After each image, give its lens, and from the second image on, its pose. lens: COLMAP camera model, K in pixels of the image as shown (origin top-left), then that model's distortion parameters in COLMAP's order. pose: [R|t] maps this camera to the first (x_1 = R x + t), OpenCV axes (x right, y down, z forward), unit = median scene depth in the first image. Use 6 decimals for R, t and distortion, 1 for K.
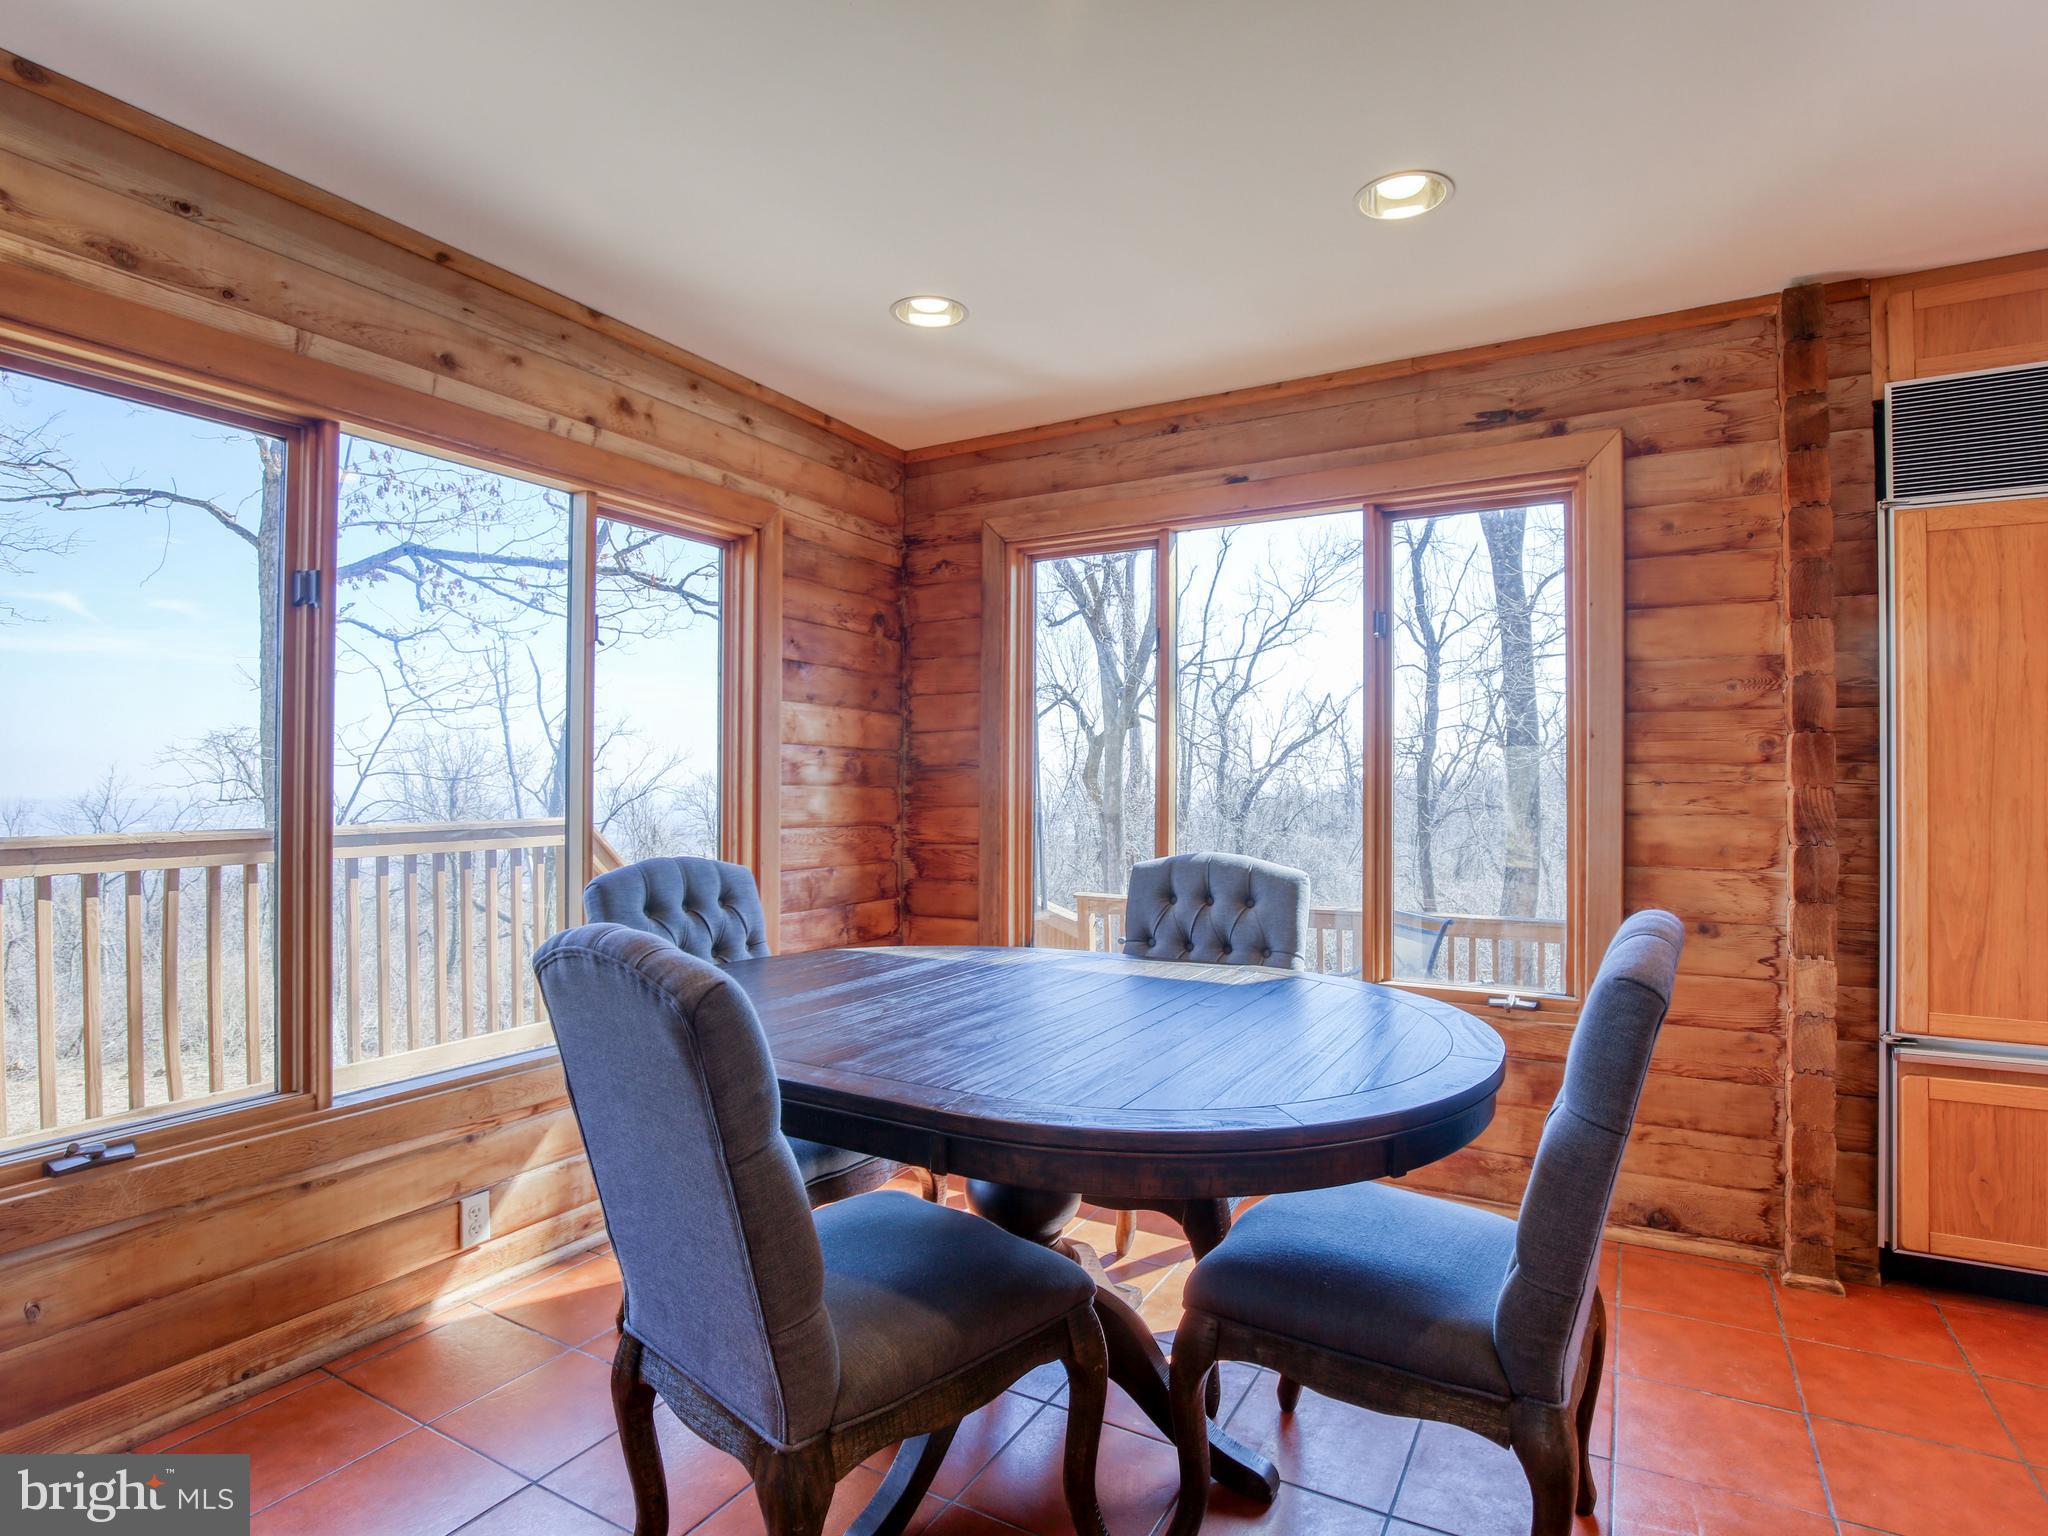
lens RADIAL K [[1068.3, 0, 1058.5], [0, 1068.3, 771.9], [0, 0, 1]] dist [-0.039123, 0.009463]
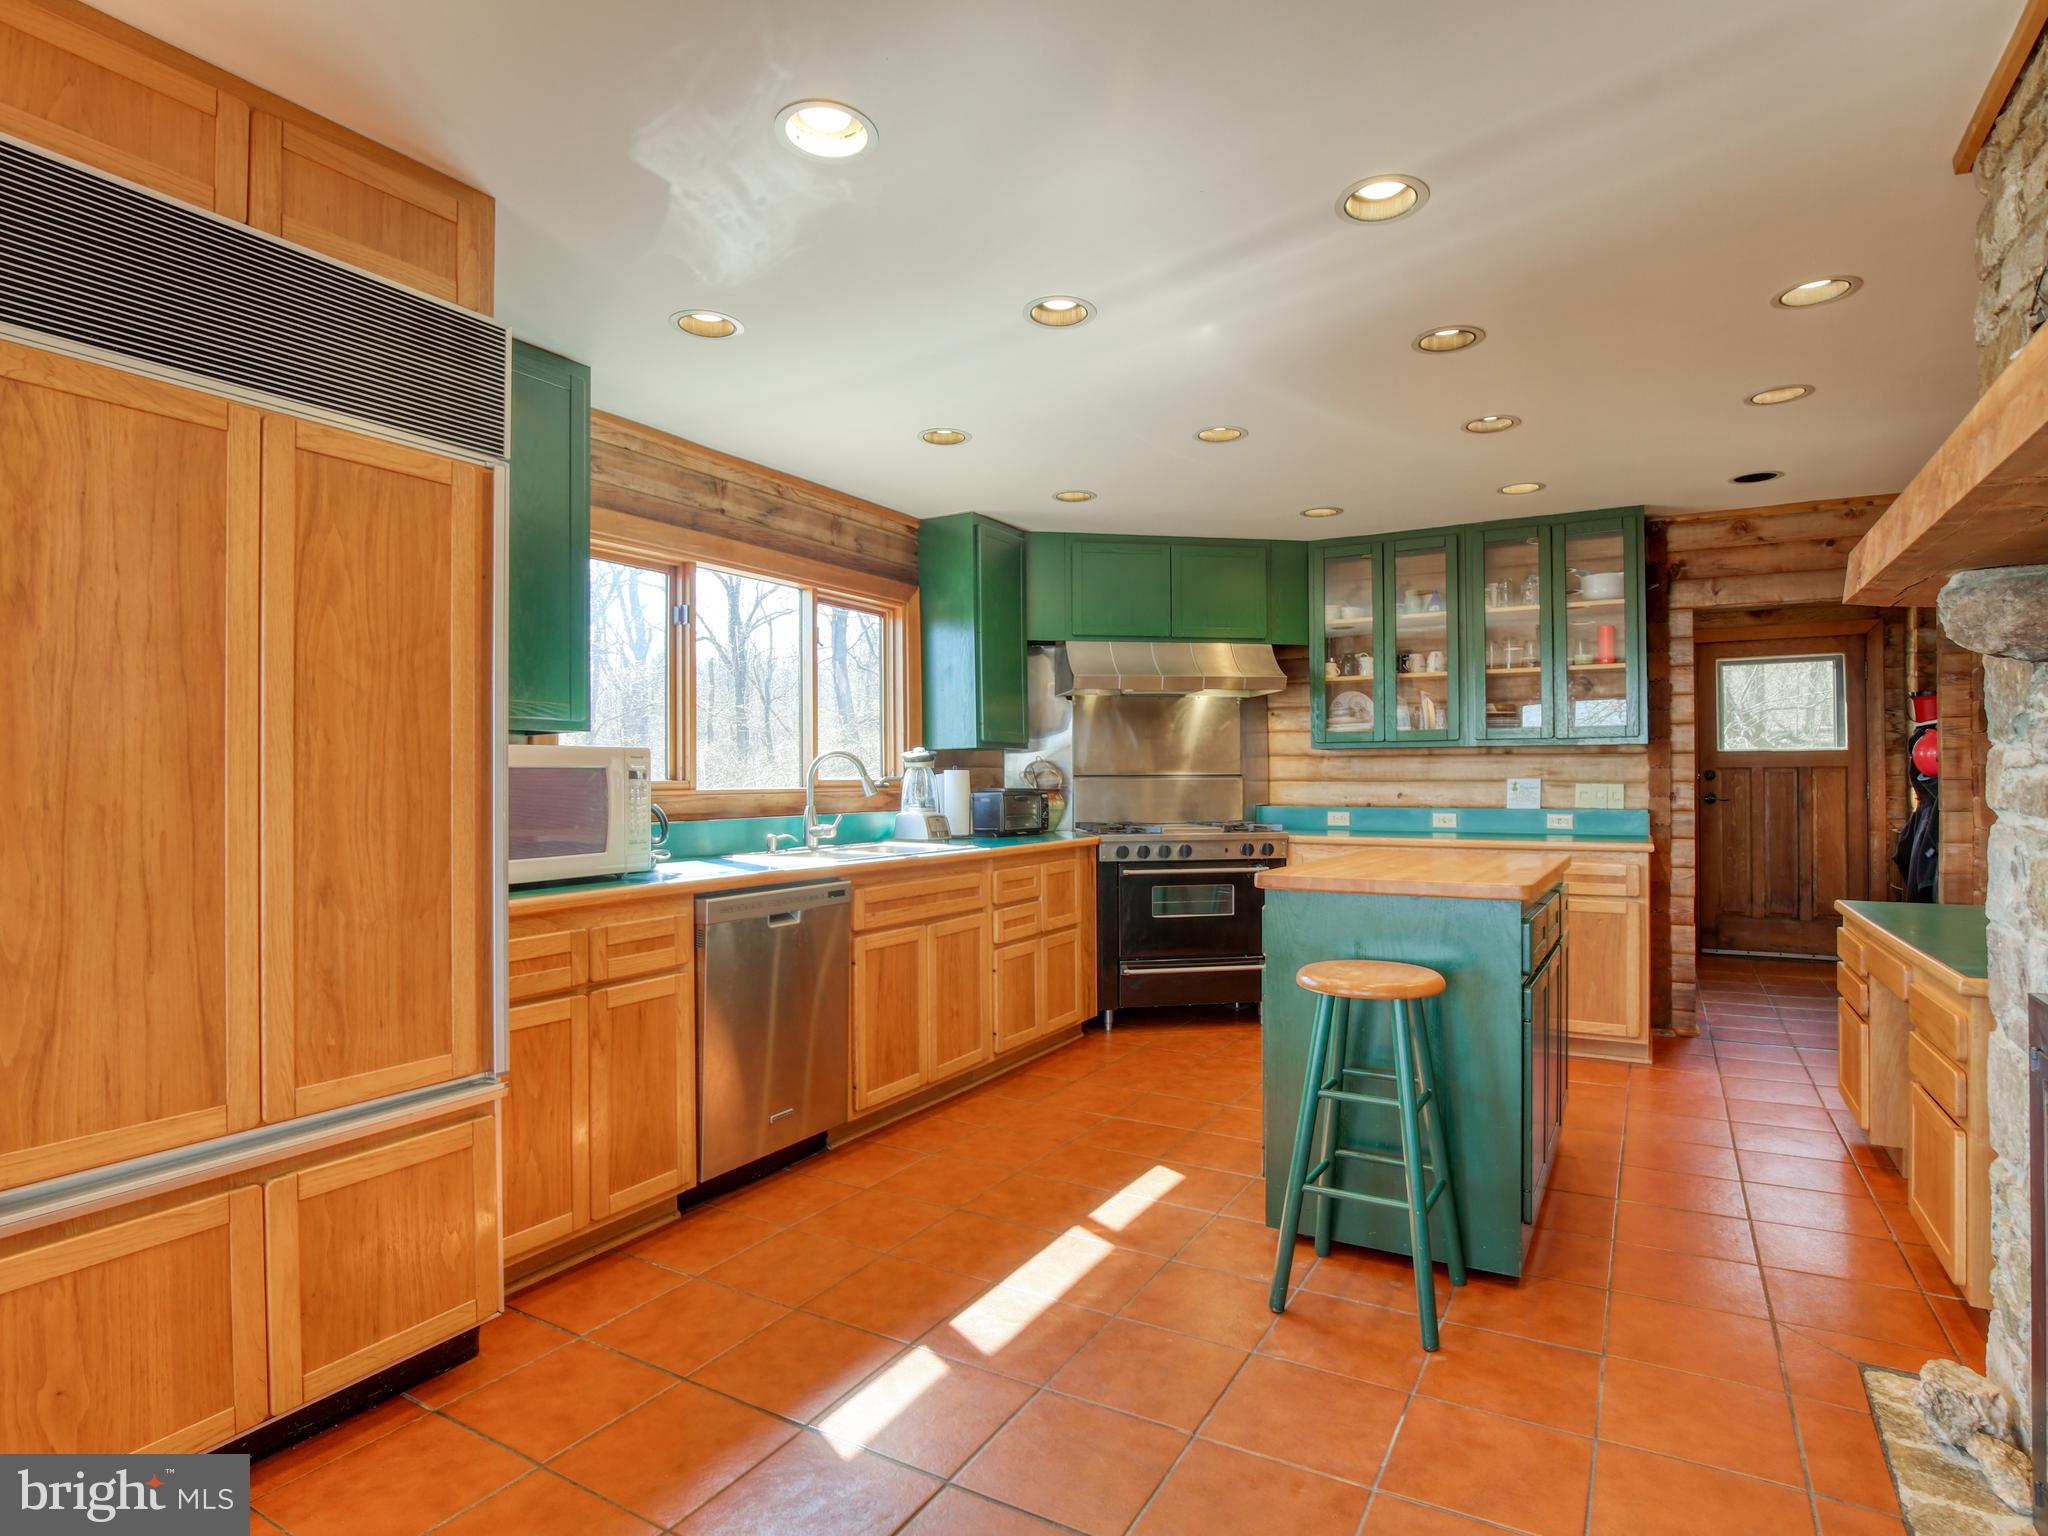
lens RADIAL K [[1068.3, 0, 1058.5], [0, 1068.3, 771.9], [0, 0, 1]] dist [-0.039123, 0.009463]
pose [[-0.000804, 0.006085, 0.999981, 0.214167], [-0.003425, 0.999976, -0.006088, 0.005097], [-0.999994, -0.003430, -0.000783, 0.332807]]
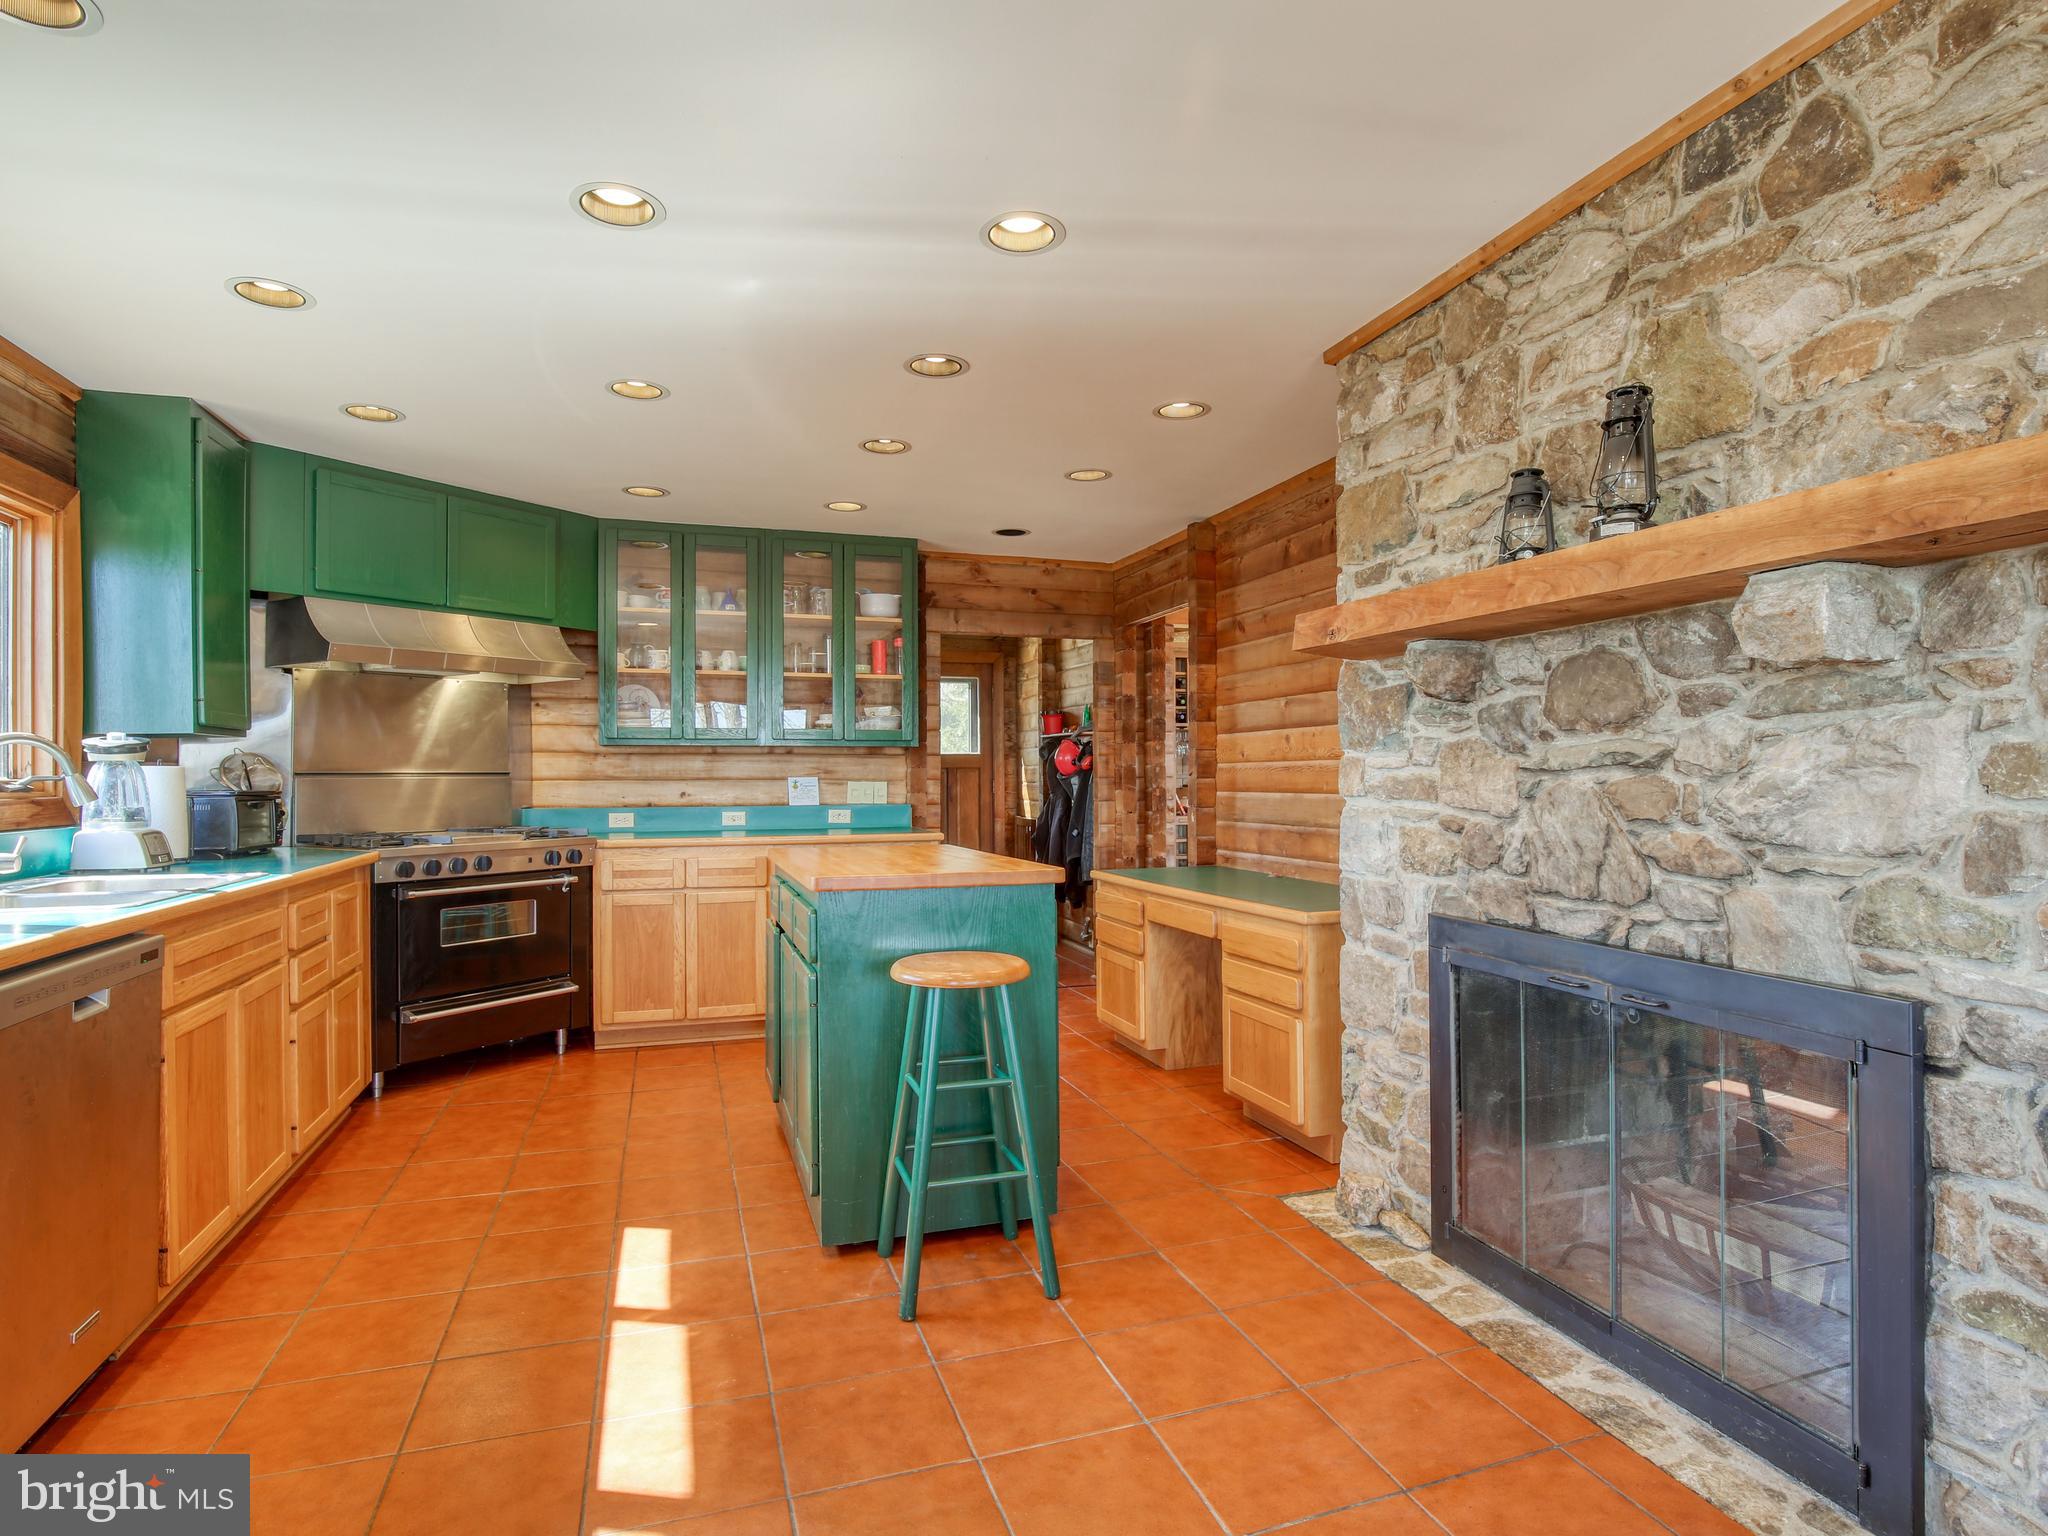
lens RADIAL K [[1074.0, 0, 1024.0], [0, 1074.0, 768.0], [0, 0, 1]] dist [-0.028693, 0.000210]
pose [[-0.741589, 0.006789, 0.670820, 0.443272], [-0.000979, 0.999937, -0.011201, 0.007765], [-0.670854, -0.008963, -0.741535, 0.739117]]
